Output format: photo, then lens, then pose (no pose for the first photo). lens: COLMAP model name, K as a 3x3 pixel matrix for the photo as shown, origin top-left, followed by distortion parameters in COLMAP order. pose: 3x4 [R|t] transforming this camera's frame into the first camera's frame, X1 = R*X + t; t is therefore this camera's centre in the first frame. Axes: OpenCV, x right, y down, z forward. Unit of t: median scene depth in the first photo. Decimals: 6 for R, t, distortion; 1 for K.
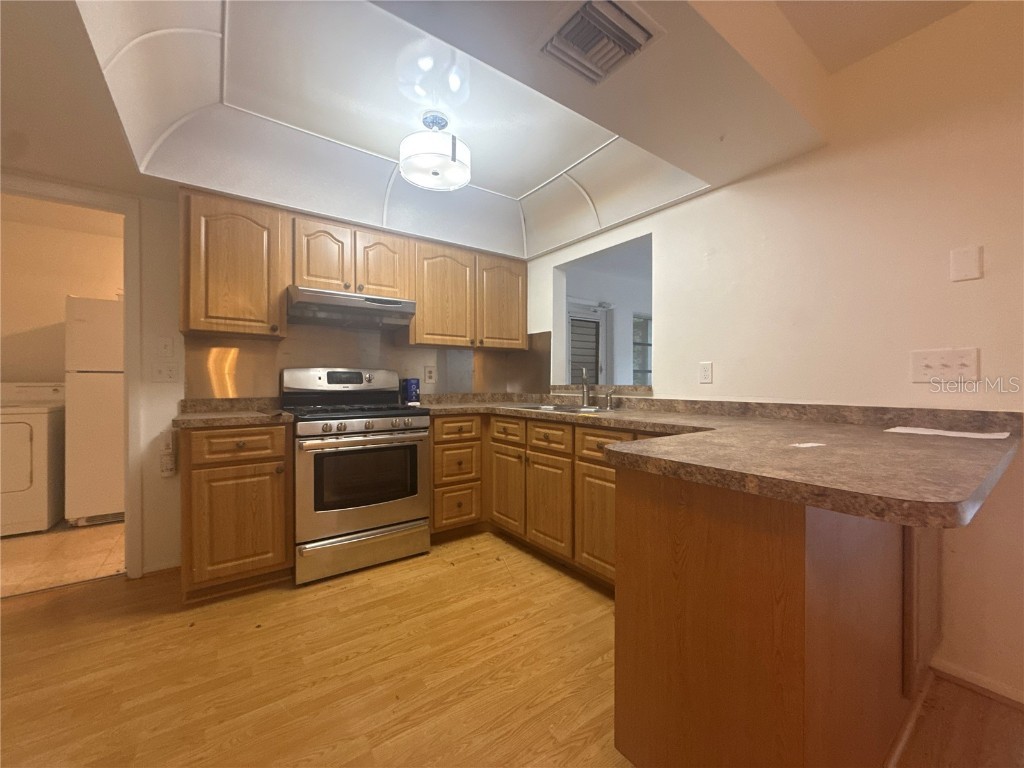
lens RADIAL K [[405.1, 0, 512.2], [0, 405.1, 384.2], [0, 0, 1]] dist [-0.000658, 0.000409]
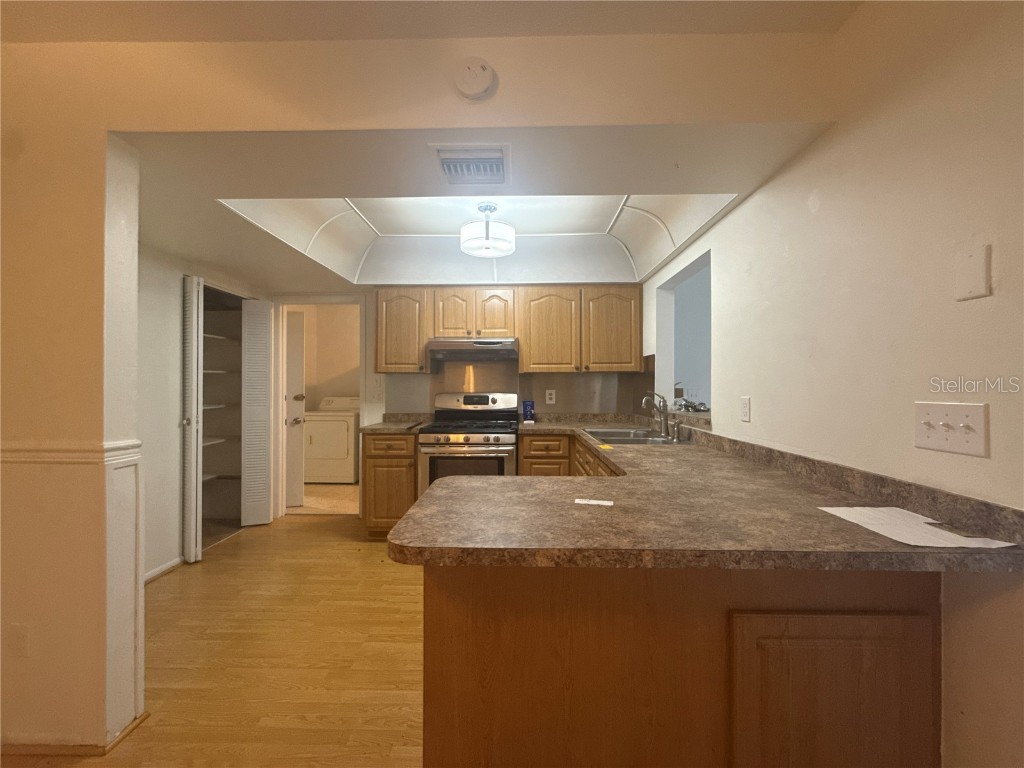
lens RADIAL K [[405.1, 0, 513.2], [0, 405.1, 385.2], [0, 0, 1]] dist [-0.000658, 0.000409]
pose [[0.798467, -0.000628, -0.602039, 0.582339], [-0.003956, 0.999972, -0.006290, -0.069461], [0.602026, 0.007404, 0.798442, 0.022826]]
